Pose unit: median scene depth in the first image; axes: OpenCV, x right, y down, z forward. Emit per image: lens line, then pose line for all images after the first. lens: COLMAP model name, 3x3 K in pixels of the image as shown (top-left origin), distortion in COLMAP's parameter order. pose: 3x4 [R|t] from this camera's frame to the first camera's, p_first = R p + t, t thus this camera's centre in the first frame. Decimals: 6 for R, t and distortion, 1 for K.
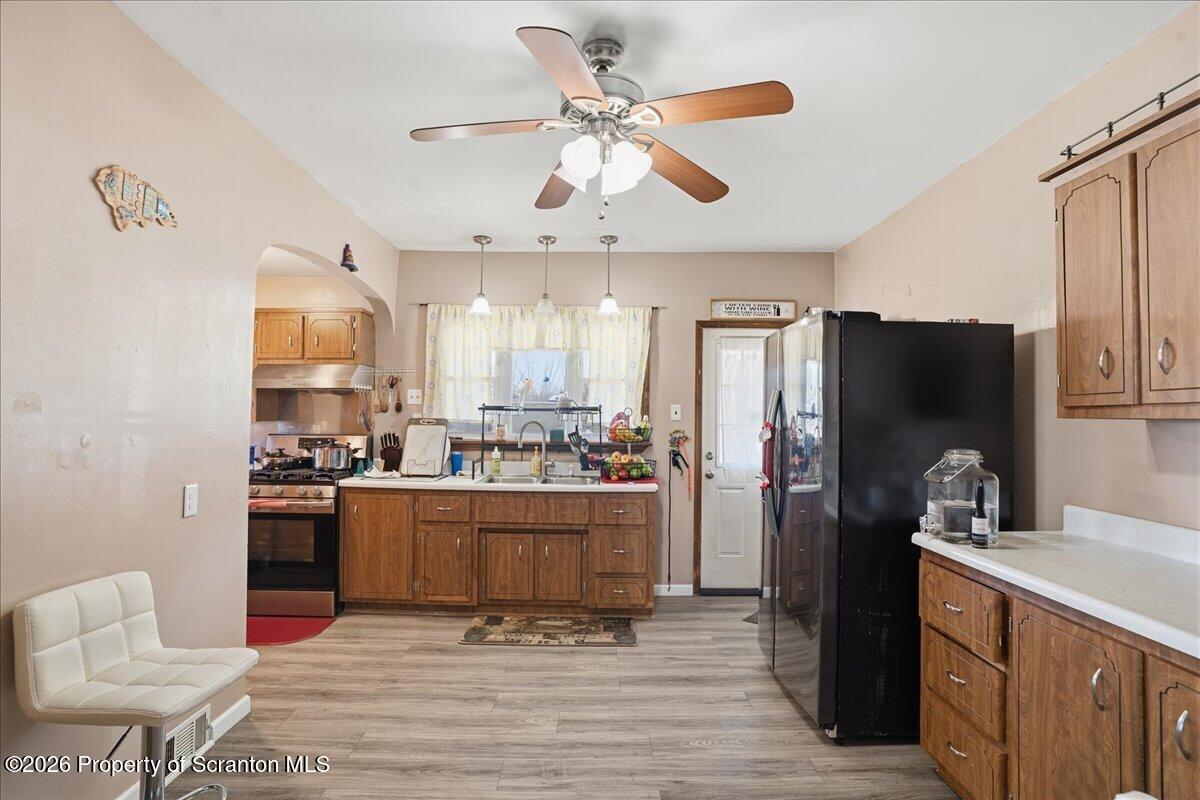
lens RADIAL K [[591.2, 0, 593.2], [0, 591.2, 401.4], [0, 0, 1]] dist [-0.038131, 0.003653]
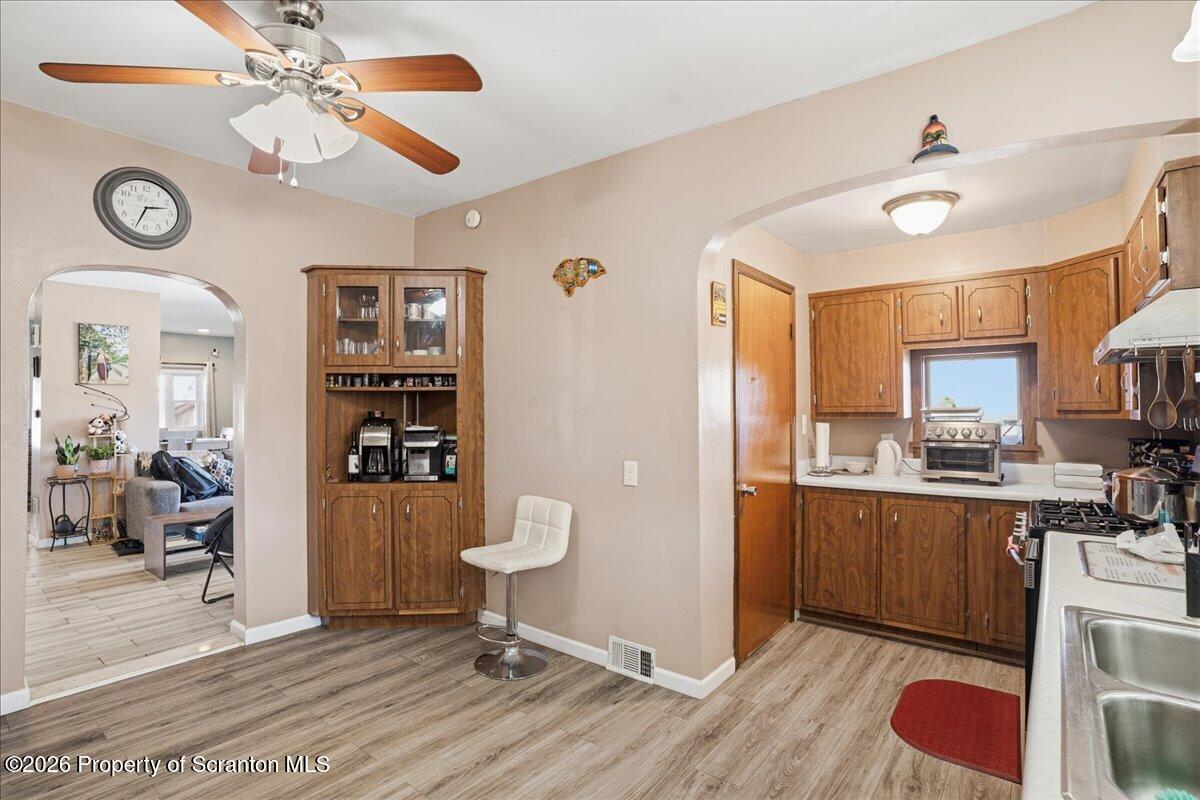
lens RADIAL K [[591.2, 0, 593.7], [0, 591.2, 402.3], [0, 0, 1]] dist [-0.038131, 0.003653]
pose [[-0.623856, -0.010578, -0.781468, 0.209019], [0.017549, 0.999467, -0.027538, 0.025662], [0.781342, -0.030894, -0.623338, 0.950536]]
